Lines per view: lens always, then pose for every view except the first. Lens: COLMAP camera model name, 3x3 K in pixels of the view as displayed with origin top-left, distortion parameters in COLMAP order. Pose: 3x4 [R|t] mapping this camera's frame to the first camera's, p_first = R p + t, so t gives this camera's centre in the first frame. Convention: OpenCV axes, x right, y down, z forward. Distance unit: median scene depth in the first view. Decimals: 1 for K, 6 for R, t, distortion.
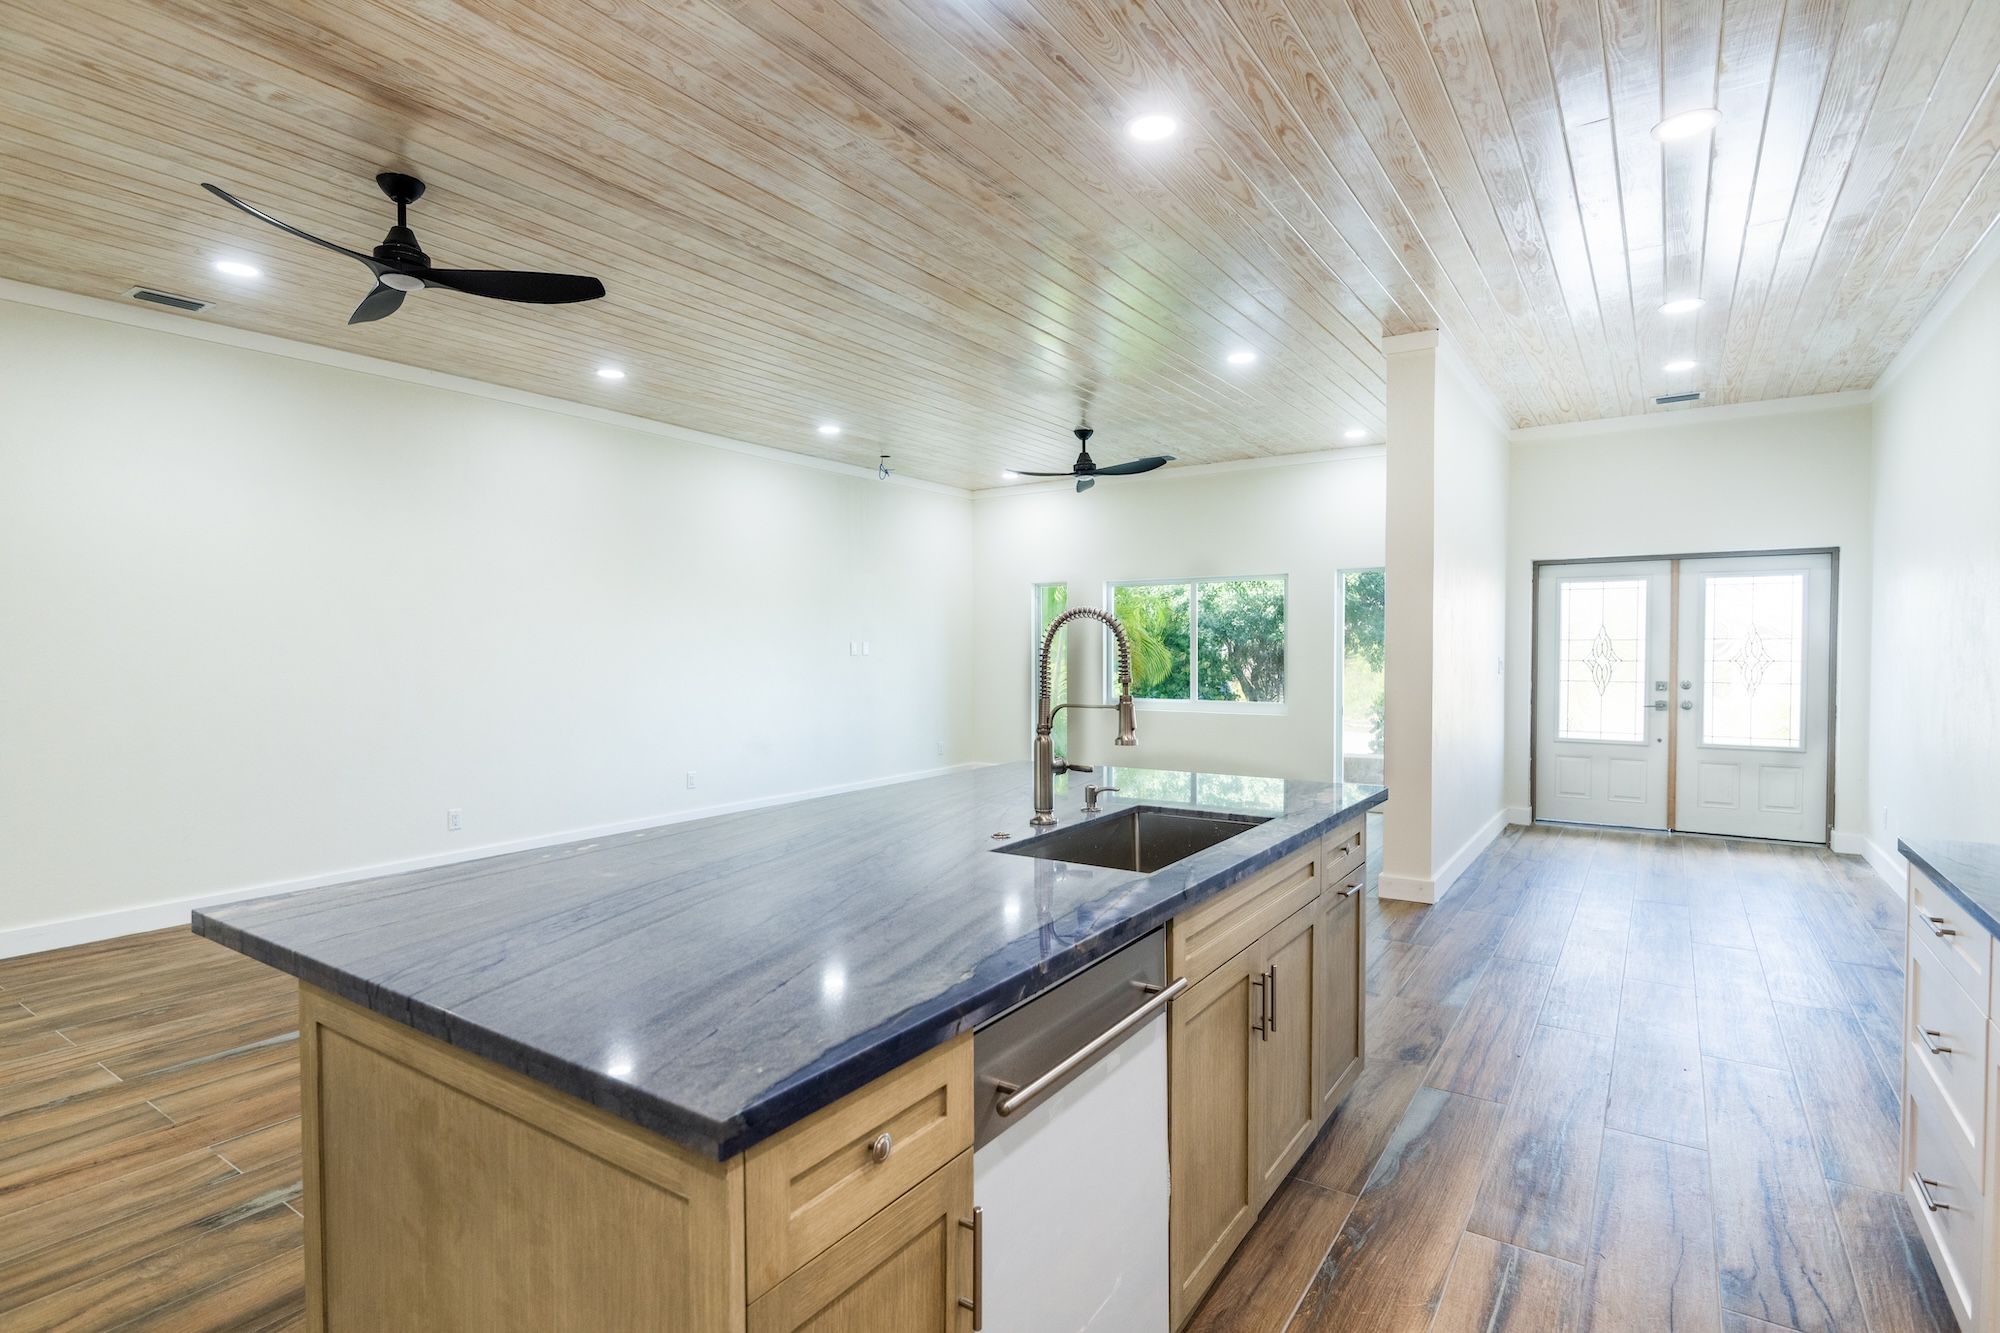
lens RADIAL K [[993.3, 0, 993.6], [0, 993.3, 663.8], [0, 0, 1]] dist [-0.002839, -0.000204]
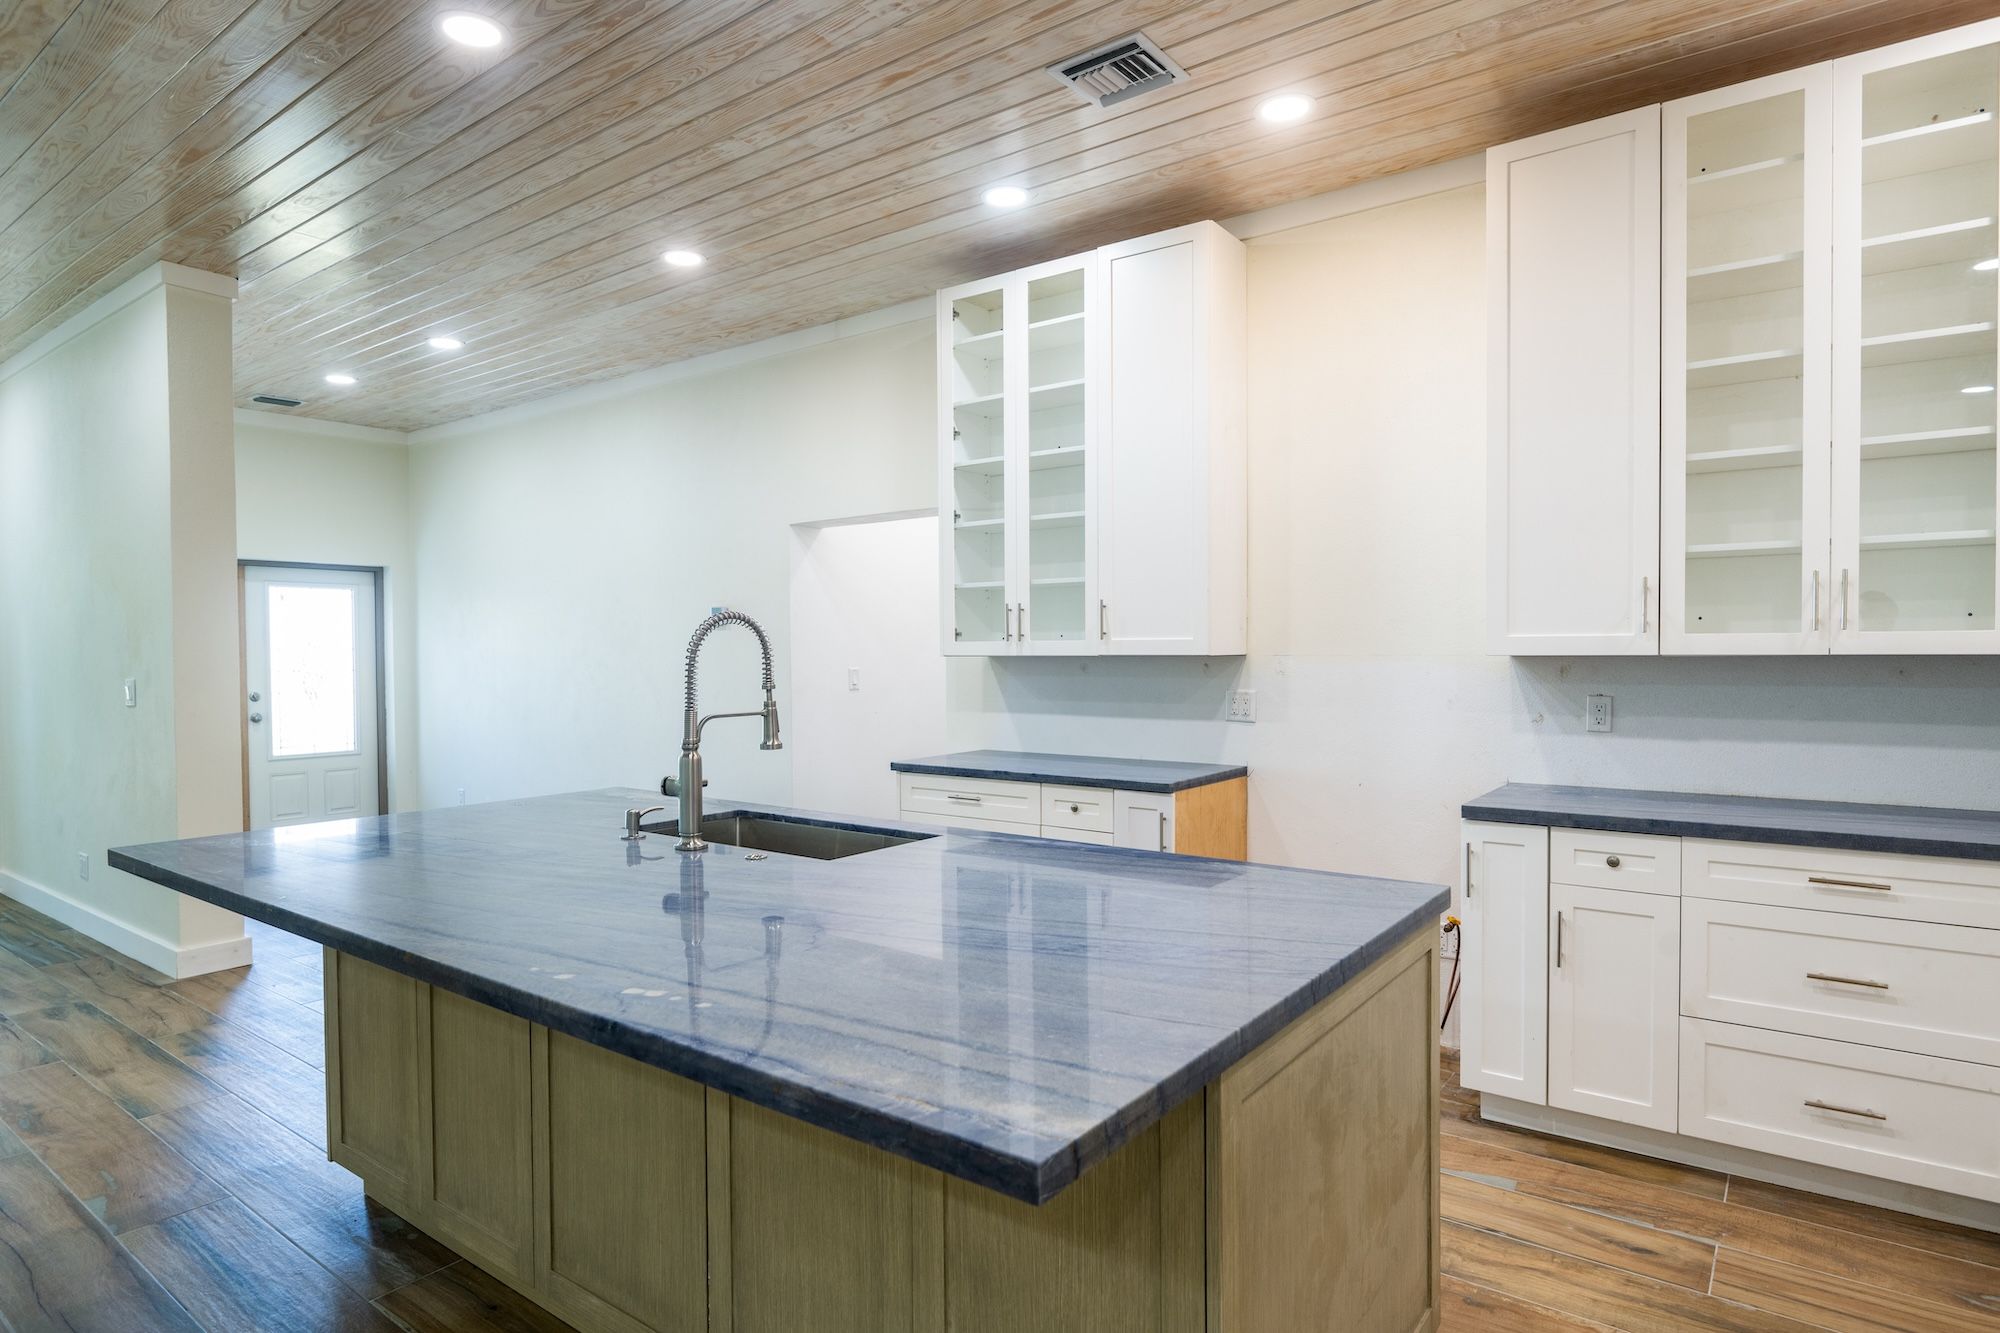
lens RADIAL K [[1104.1, 0, 997.6], [0, 1104.1, 667.8], [0, 0, 1]] dist [-0.011561, 0.000388]
pose [[0.033522, -0.011492, 0.999372, -0.945711], [0.020659, 0.999728, 0.010803, -0.009208], [-0.999224, 0.020284, 0.033750, 0.685537]]
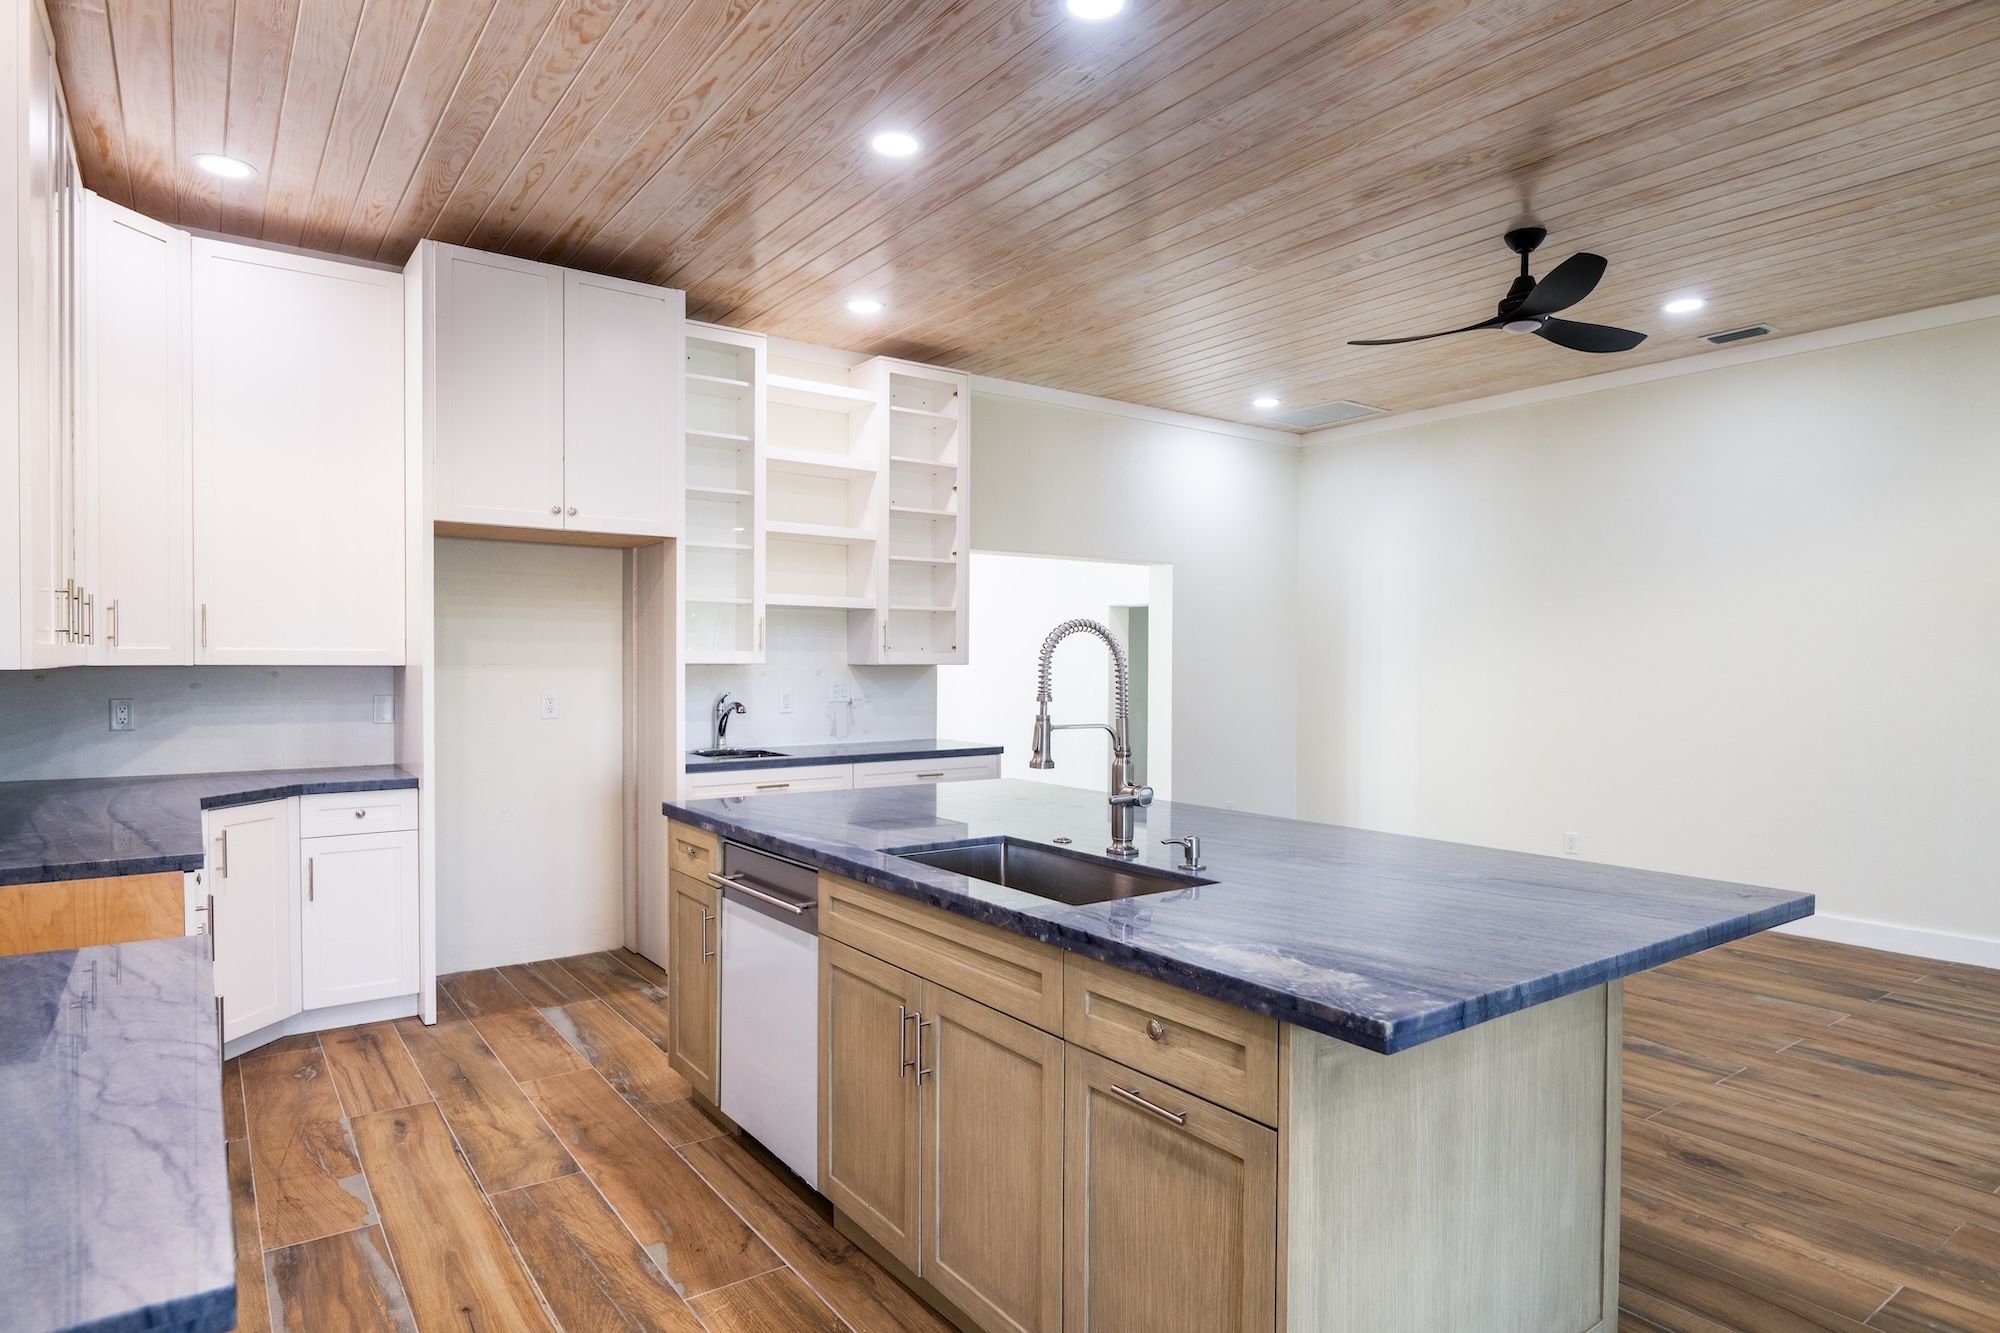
lens RADIAL K [[1104.1, 0, 991.8], [0, 1104.1, 672.0], [0, 0, 1]] dist [-0.011561, 0.000388]
pose [[-0.340899, 0.013207, -0.940007, 1.059511], [-0.015091, 0.999696, 0.019519, -0.026710], [0.939979, 0.020839, -0.340596, 1.238406]]
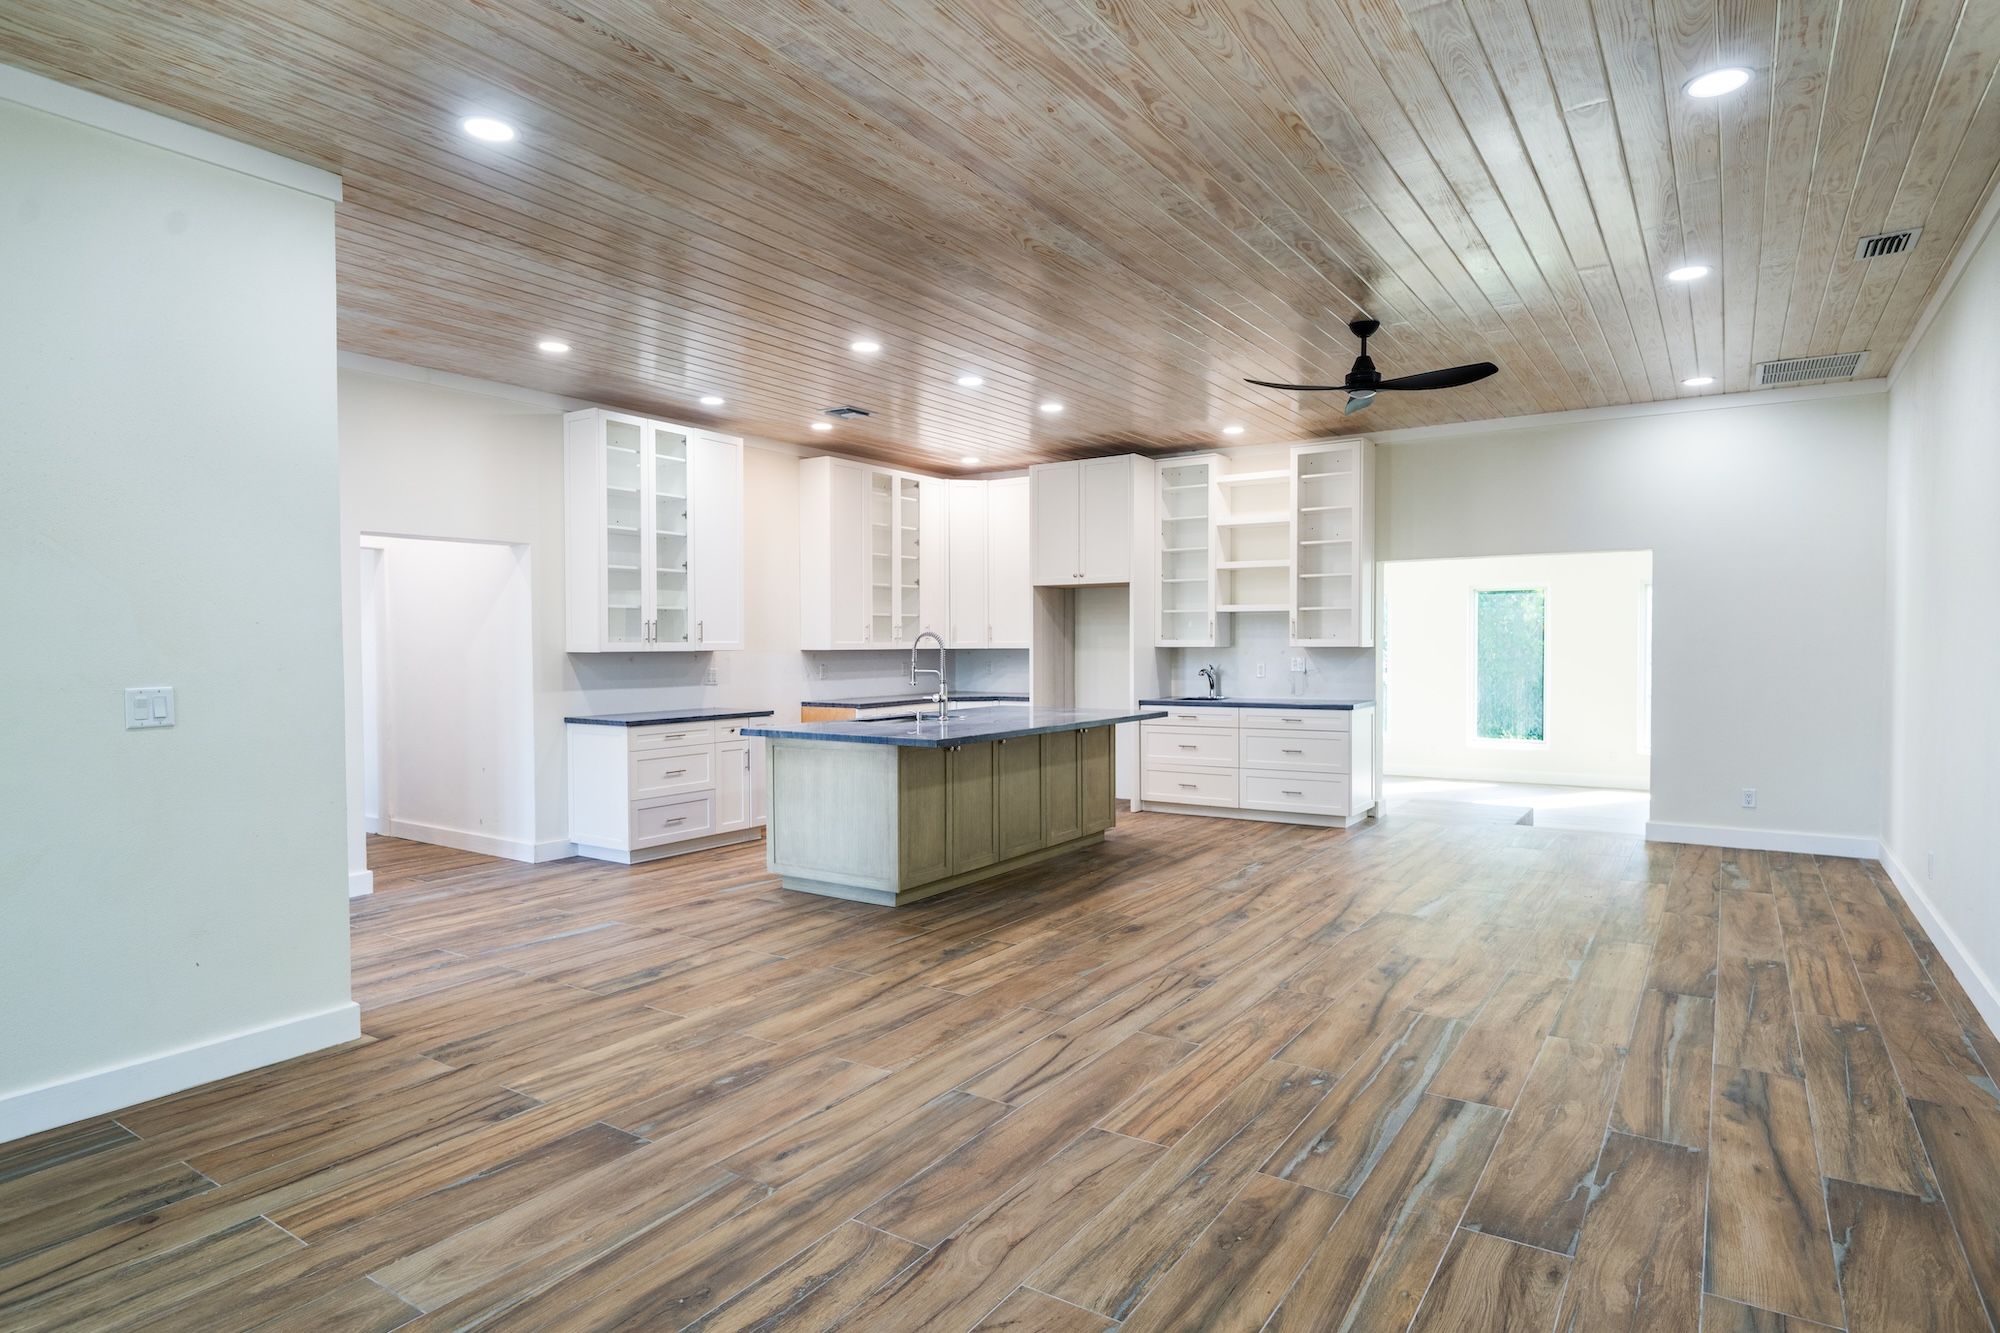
lens RADIAL K [[1104.1, 0, 1009.4], [0, 1104.1, 667.8], [0, 0, 1]] dist [-0.011561, 0.000388]
pose [[-0.999602, 0.009735, -0.026495, -0.039659], [0.008783, 0.999319, 0.035840, -0.061980], [0.026826, 0.035593, -0.999006, 3.685509]]
